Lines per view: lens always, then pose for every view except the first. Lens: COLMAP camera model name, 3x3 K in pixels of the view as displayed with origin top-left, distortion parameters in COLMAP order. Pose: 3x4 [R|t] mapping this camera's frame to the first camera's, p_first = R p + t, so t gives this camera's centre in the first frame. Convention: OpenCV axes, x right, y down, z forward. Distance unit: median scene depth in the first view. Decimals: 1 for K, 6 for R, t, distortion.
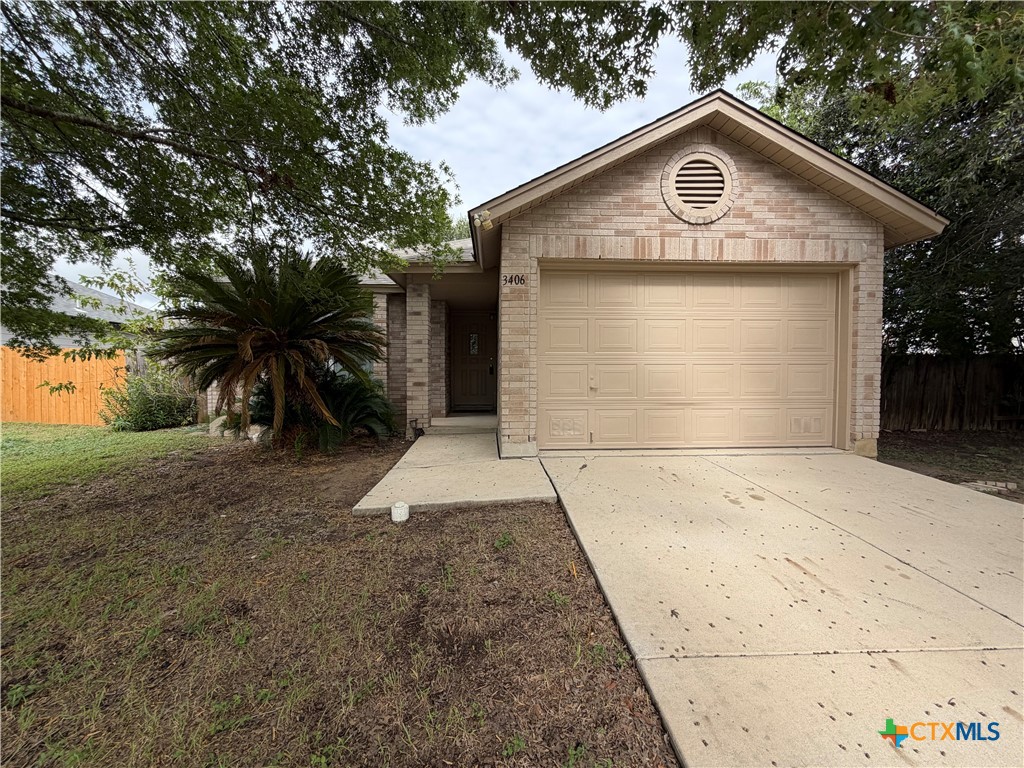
lens RADIAL K [[406.1, 0, 507.6], [0, 406.1, 384.3], [0, 0, 1]] dist [-0.002121, -0.000004]
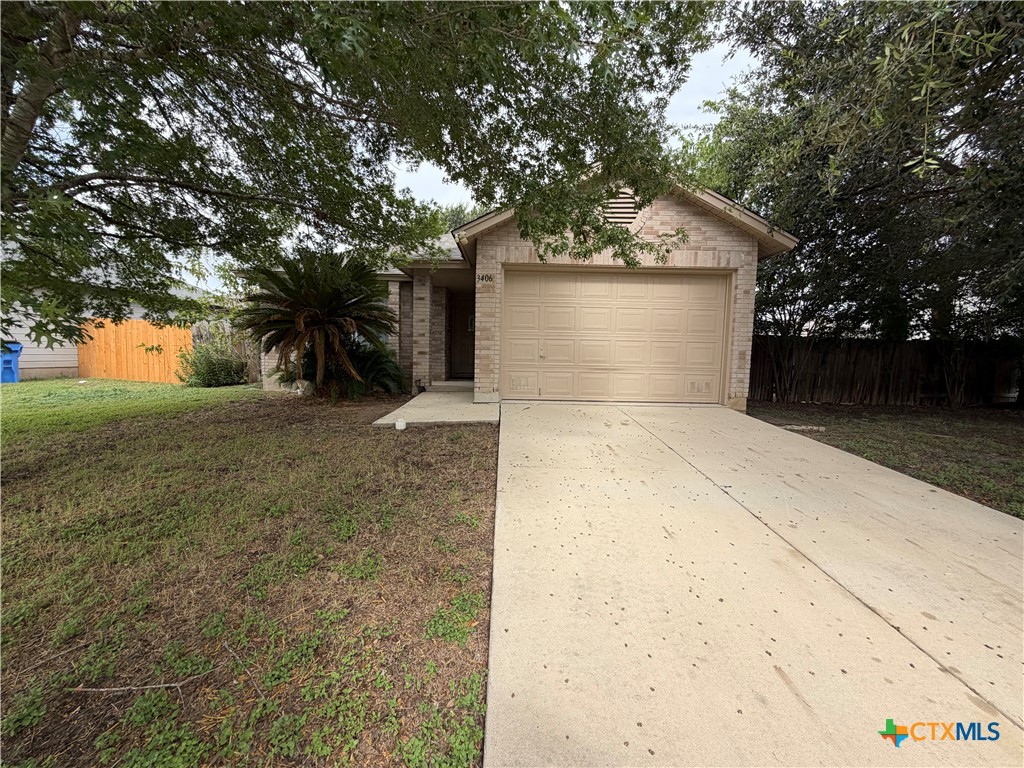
lens RADIAL K [[406.1, 0, 508.7], [0, 406.1, 386.4], [0, 0, 1]] dist [-0.002121, -0.000004]
pose [[0.998902, 0.024583, -0.039891, 0.150878], [-0.022316, 0.998164, 0.056302, 0.035713], [0.041202, -0.055350, 0.997617, -0.396830]]
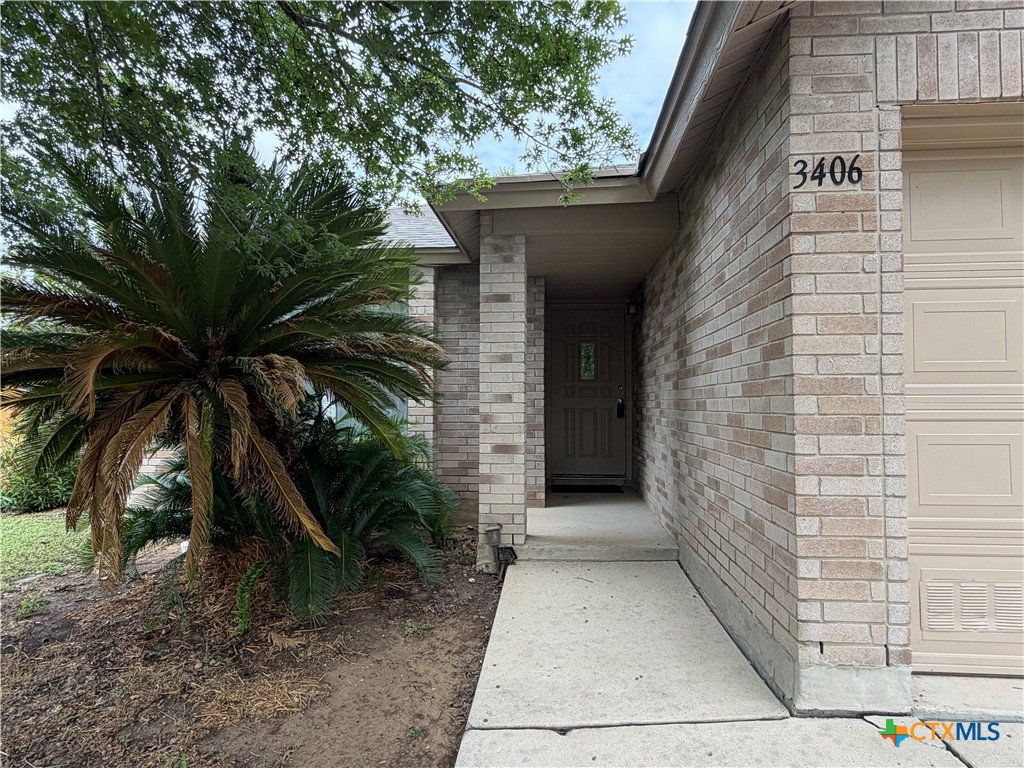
lens RADIAL K [[563.9, 0, 506.1], [0, 563.9, 385.1], [0, 0, 1]] dist [-0.003892, -0.000597]
pose [[0.991026, -0.004207, -0.133600, -0.169688], [-0.003040, 0.998537, -0.053996, -0.049932], [0.133632, 0.053918, 0.989563, 0.466939]]
